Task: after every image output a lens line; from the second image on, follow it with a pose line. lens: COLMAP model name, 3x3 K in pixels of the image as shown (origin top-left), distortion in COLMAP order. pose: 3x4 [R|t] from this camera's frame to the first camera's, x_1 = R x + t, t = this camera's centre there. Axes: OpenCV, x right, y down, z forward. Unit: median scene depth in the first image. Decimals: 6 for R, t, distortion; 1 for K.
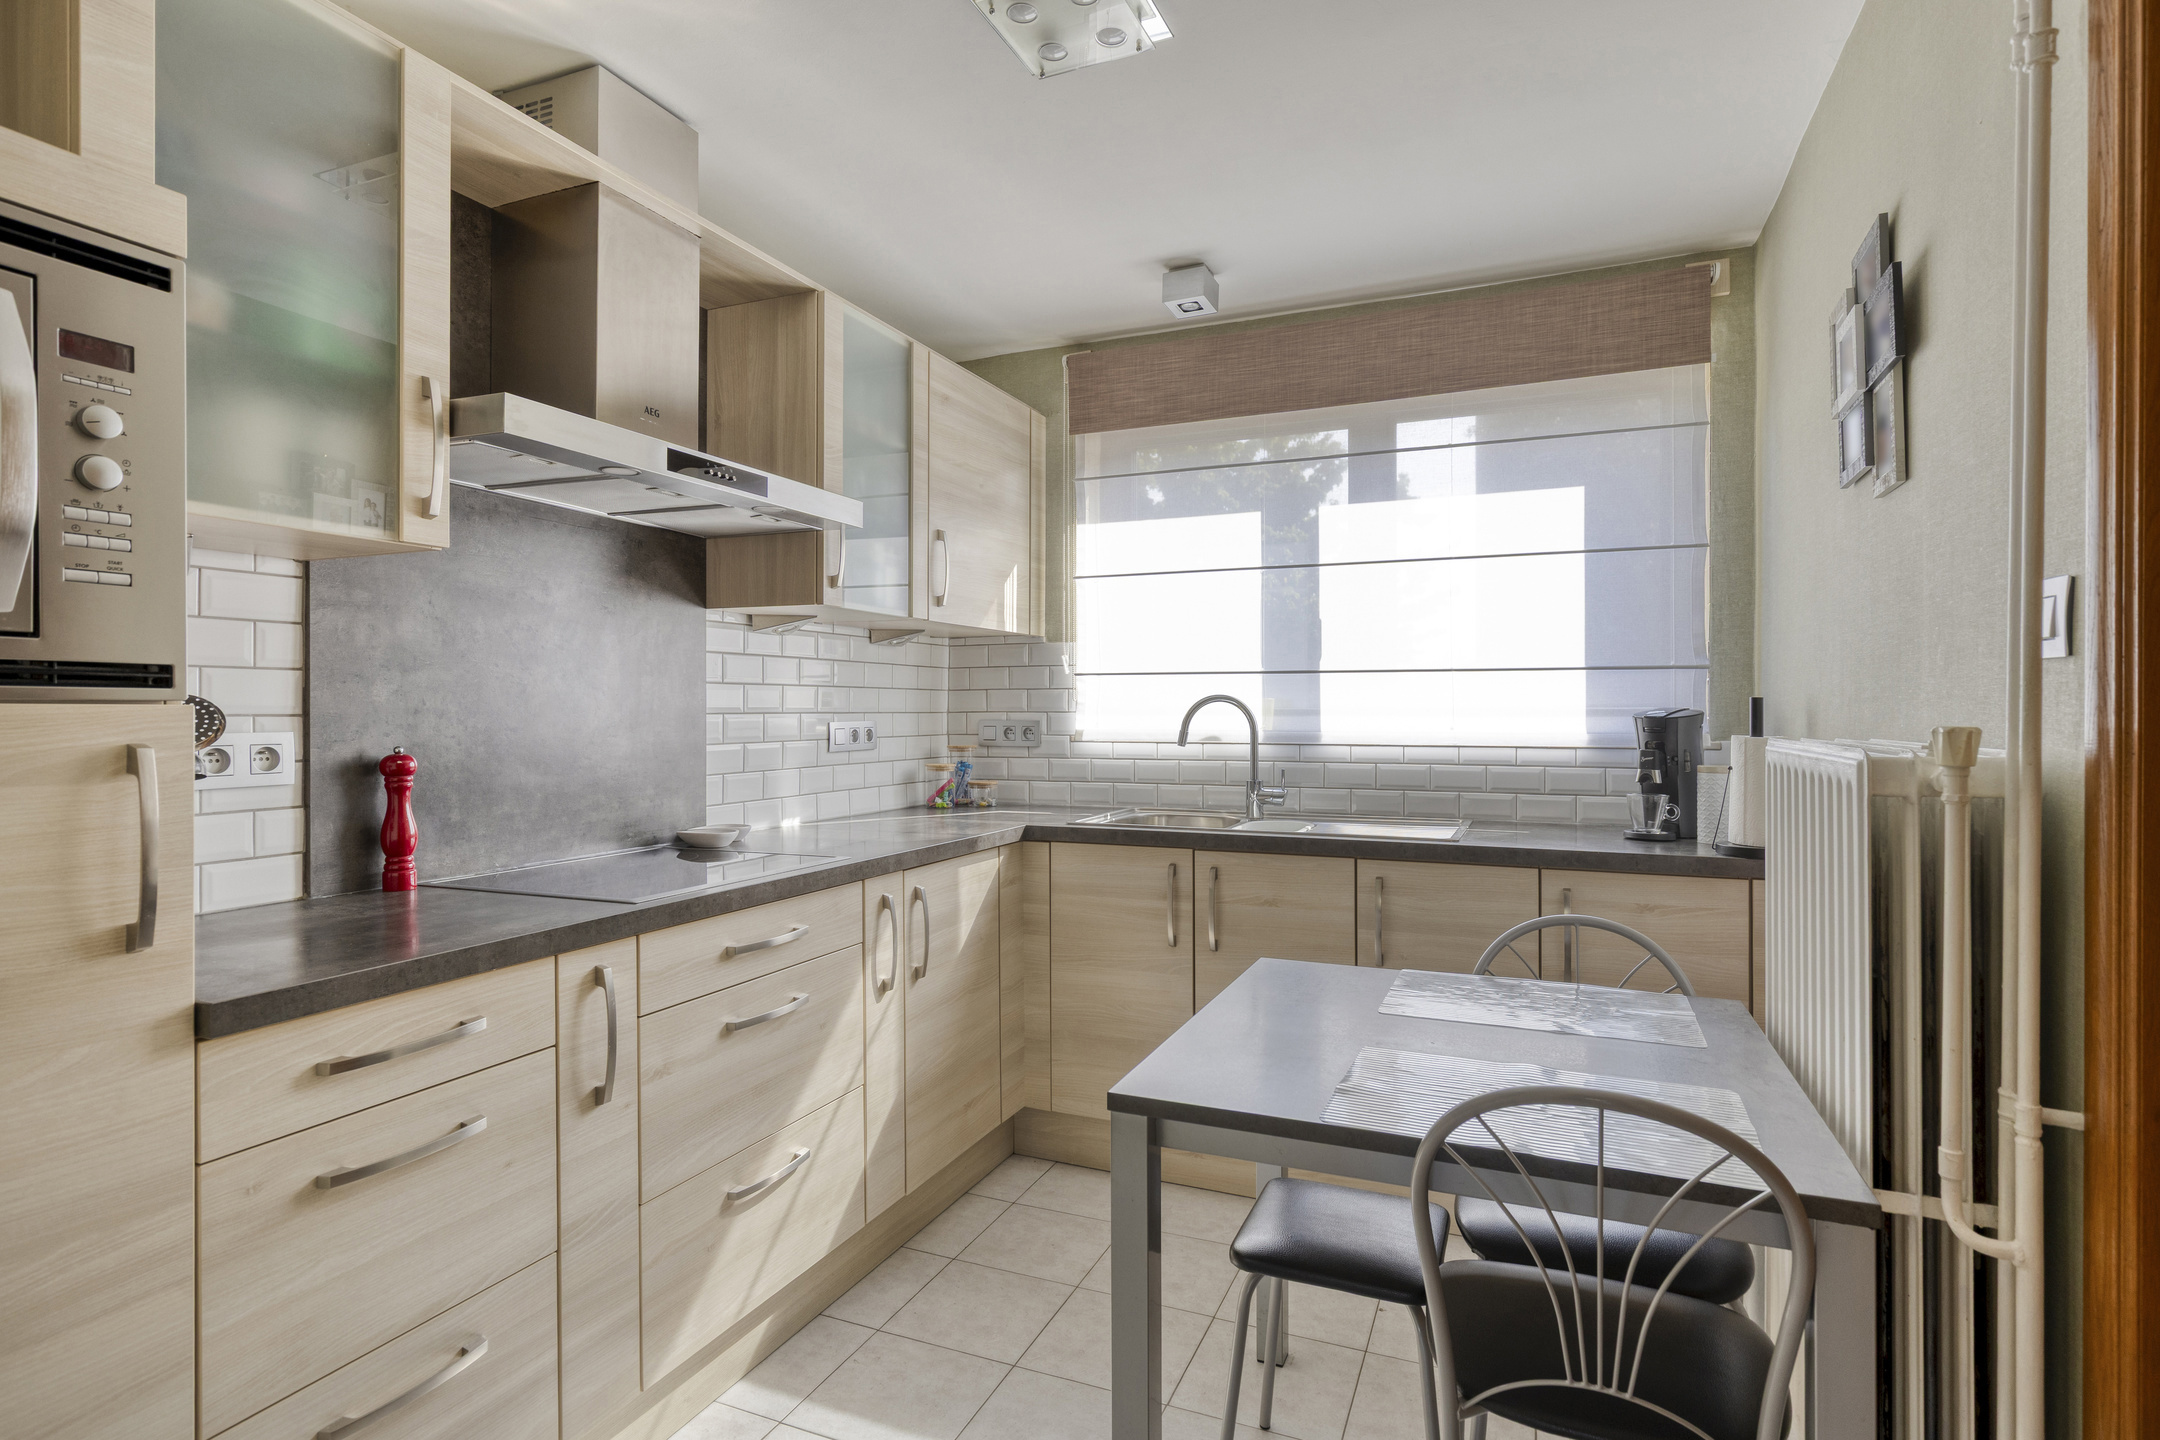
lens RADIAL K [[1077.6, 0, 1084.5], [0, 1077.6, 712.3], [0, 0, 1]] dist [-0.004663, -0.001442]
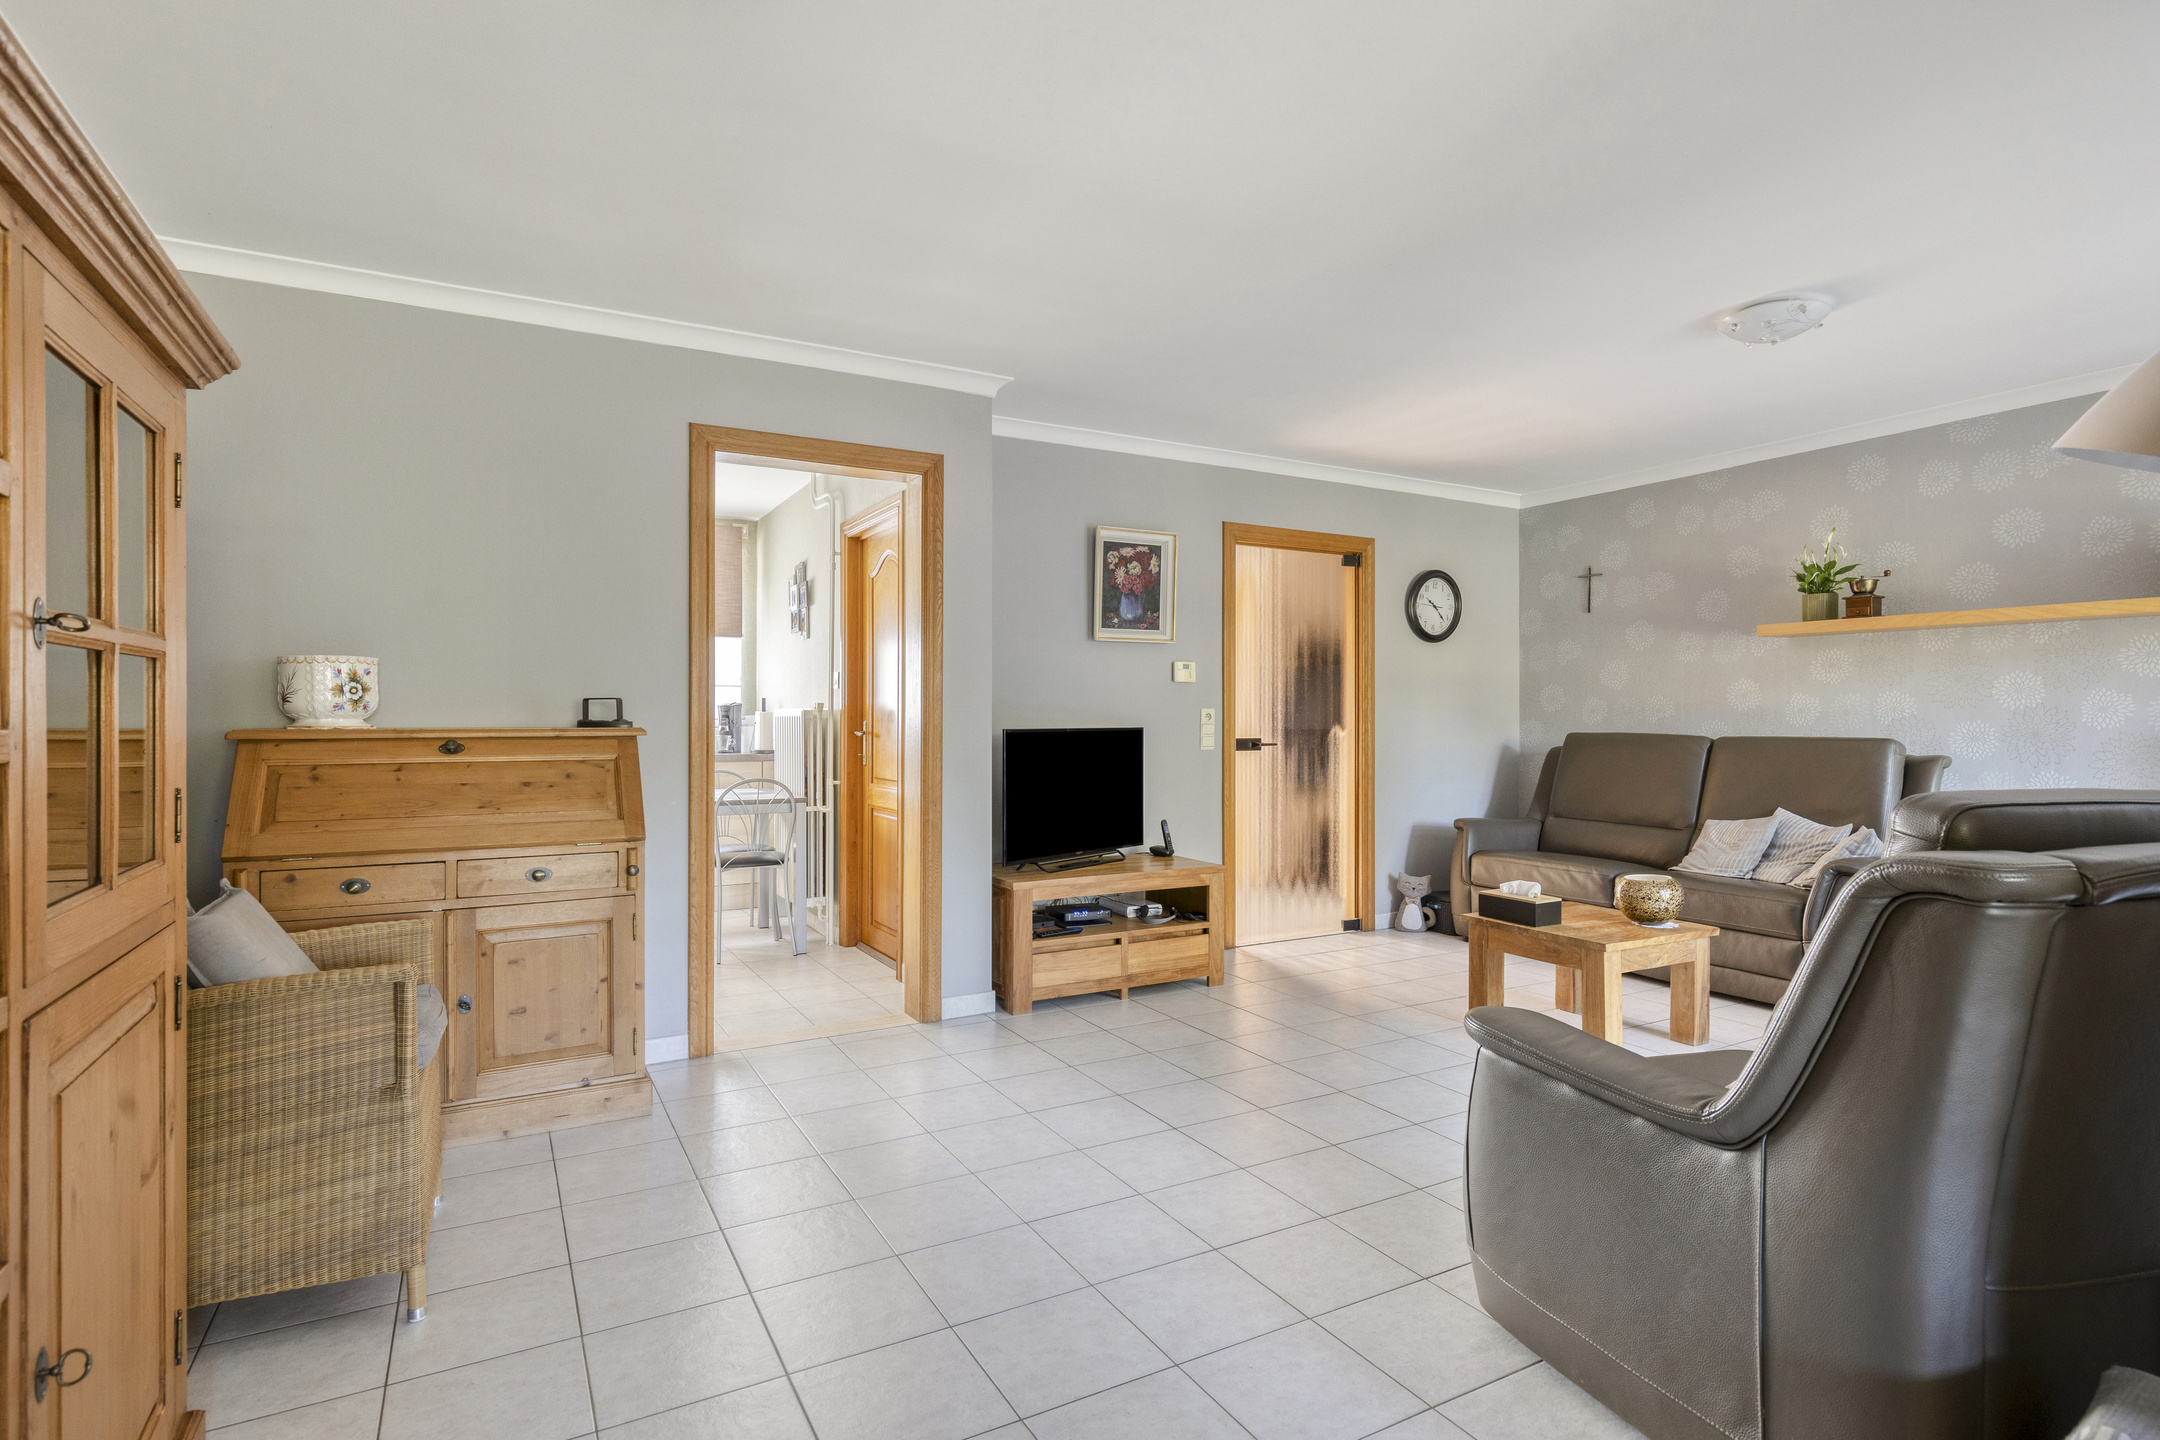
lens RADIAL K [[1077.6, 0, 1076.6], [0, 1077.6, 718.1], [0, 0, 1]] dist [-0.004663, -0.001442]
pose [[0.611309, 0.000886, 0.791391, -1.756962], [-0.000002, 0.999999, -0.001118, 0.067919], [-0.791392, 0.000682, 0.611309, -2.184835]]
